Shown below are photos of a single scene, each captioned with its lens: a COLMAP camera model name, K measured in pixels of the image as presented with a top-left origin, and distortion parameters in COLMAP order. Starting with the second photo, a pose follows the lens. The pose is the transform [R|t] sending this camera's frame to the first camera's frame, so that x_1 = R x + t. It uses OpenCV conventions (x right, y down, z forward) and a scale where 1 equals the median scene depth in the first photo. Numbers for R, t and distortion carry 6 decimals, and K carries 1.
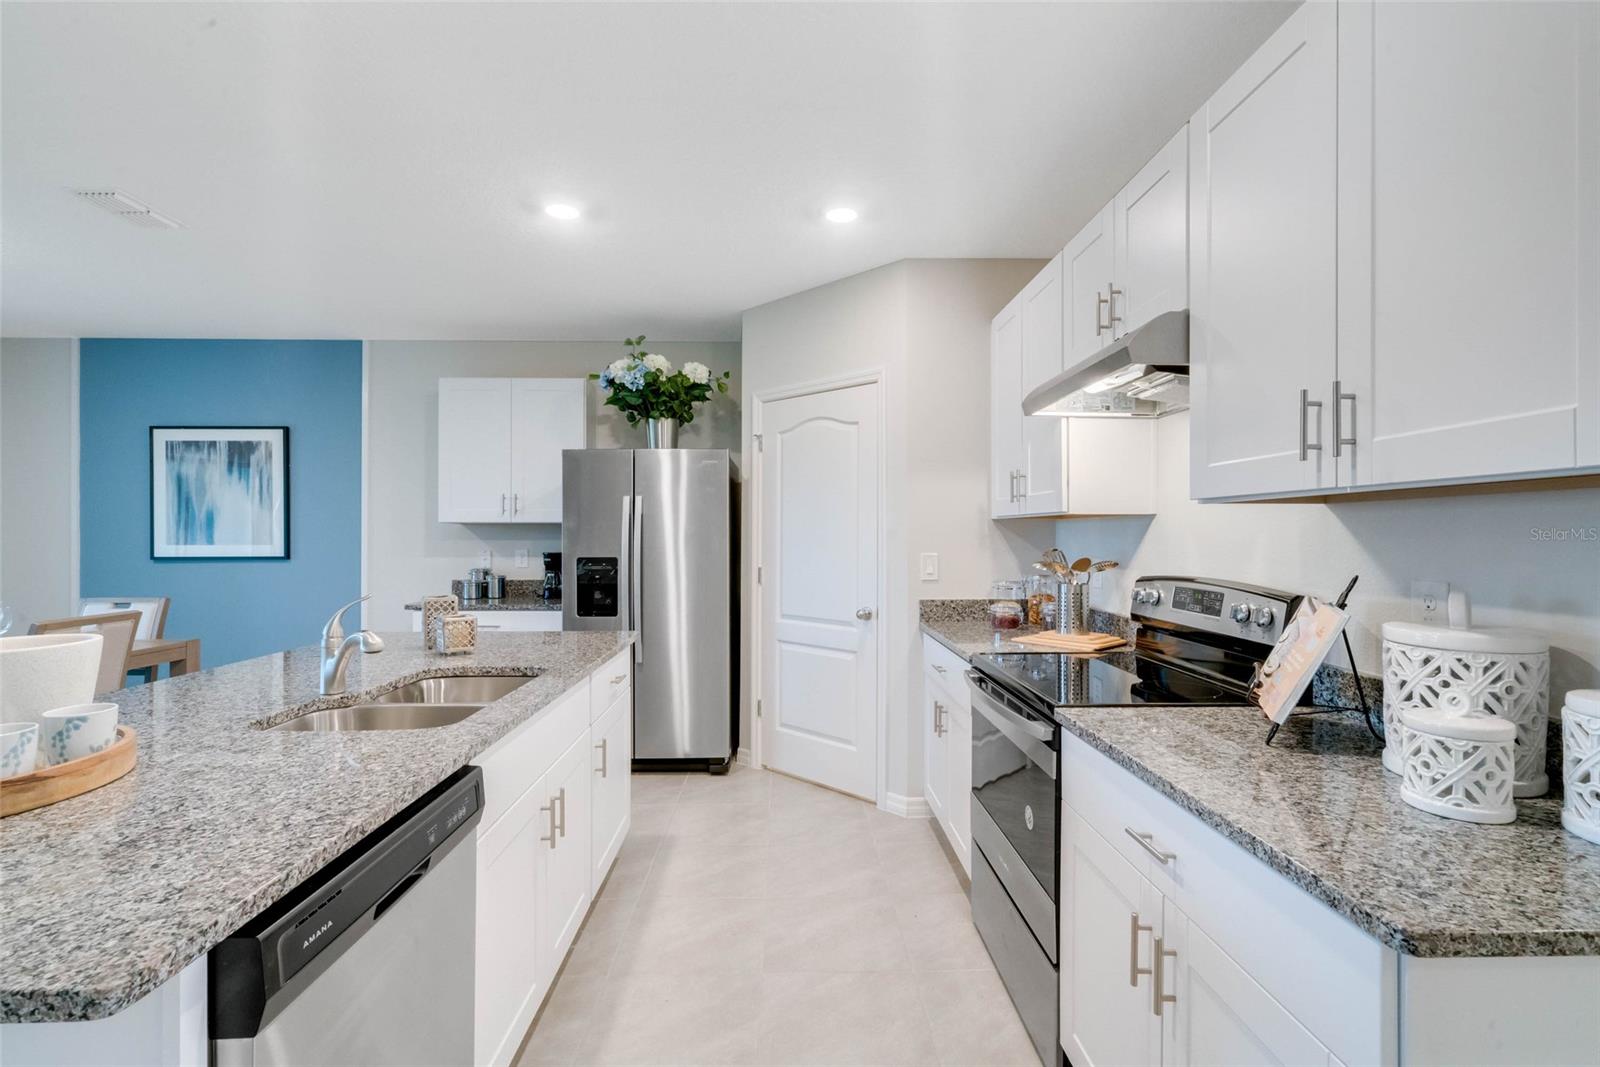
lens RADIAL K [[728.4, 0, 795.8], [0, 728.4, 530.2], [0, 0, 1]] dist [-0.009356, 0.002570]
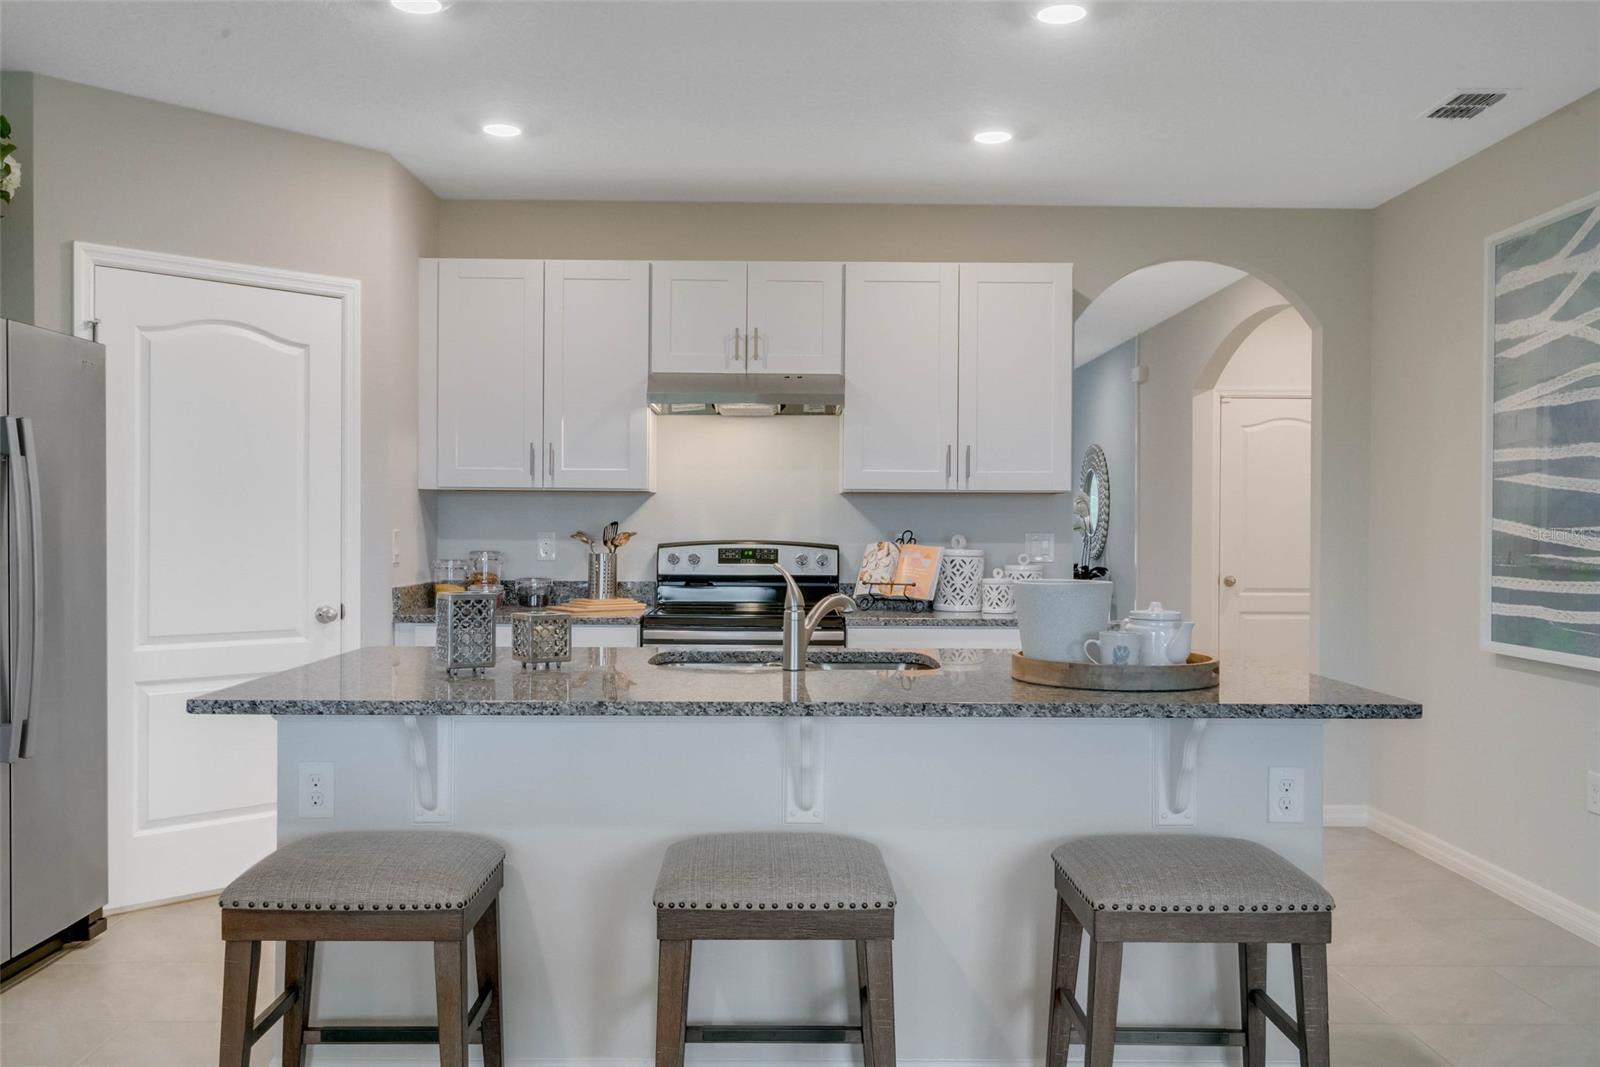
lens RADIAL K [[1348.5, 0, 795.3], [0, 1348.5, 522.0], [0, 0, 1]] dist [0.005028, 0.011072]
pose [[0.004611, 0.002877, 0.999985, -0.949621], [-0.011755, 0.999927, -0.002823, 0.016276], [-0.999920, -0.011742, 0.004645, 0.401984]]
